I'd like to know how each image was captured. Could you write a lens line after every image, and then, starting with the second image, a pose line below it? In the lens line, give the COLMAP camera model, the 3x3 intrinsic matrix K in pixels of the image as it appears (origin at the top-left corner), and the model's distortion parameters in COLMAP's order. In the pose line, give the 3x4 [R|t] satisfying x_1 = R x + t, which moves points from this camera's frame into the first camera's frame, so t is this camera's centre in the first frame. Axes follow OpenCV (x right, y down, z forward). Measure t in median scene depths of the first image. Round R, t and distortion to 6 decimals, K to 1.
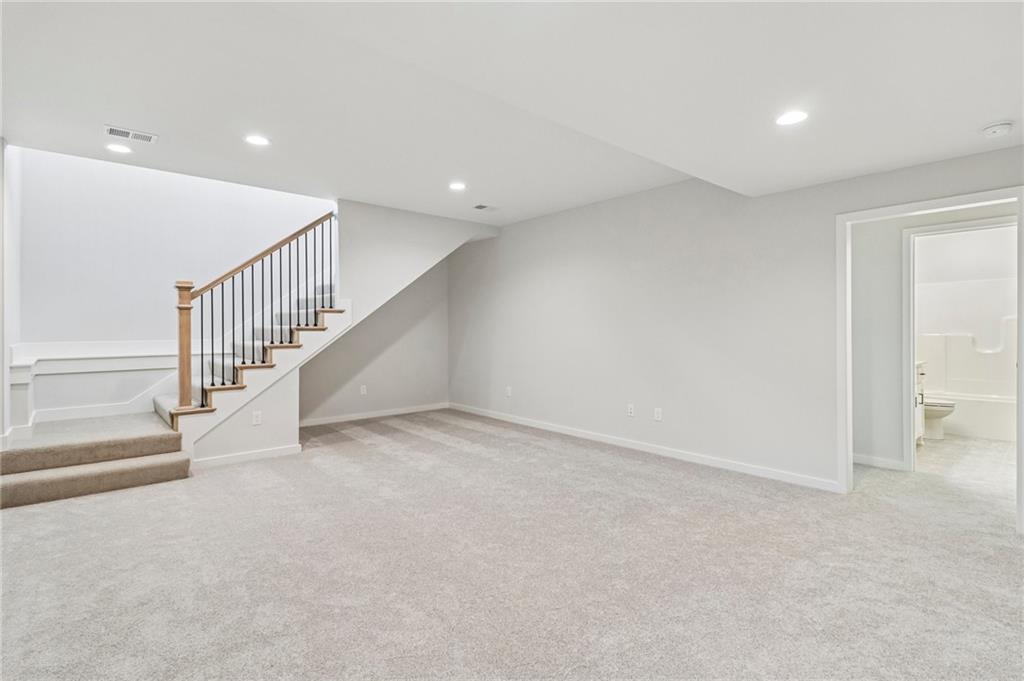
lens RADIAL K [[475.3, 0, 513.4], [0, 475.3, 334.5], [0, 0, 1]] dist [0.004191, -0.003464]
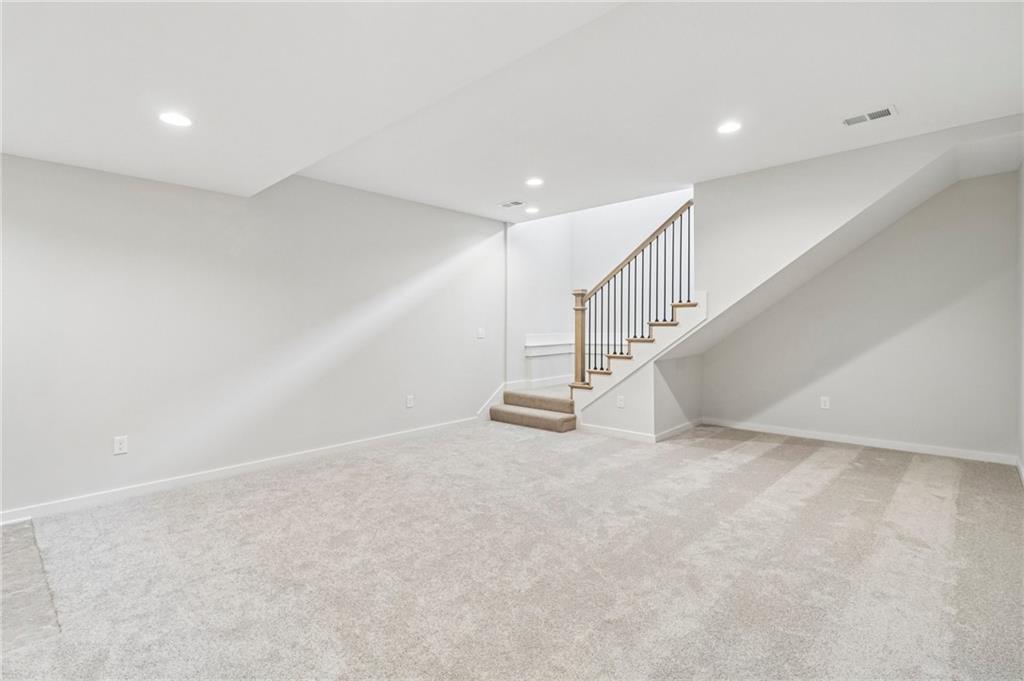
lens RADIAL K [[475.3, 0, 513.5], [0, 475.3, 338.7], [0, 0, 1]] dist [0.004191, -0.003464]
pose [[0.127165, 0.024510, -0.991579, 0.605363], [-0.007961, 0.999688, 0.023689, -0.002243], [0.991850, 0.004882, 0.127321, 0.627417]]
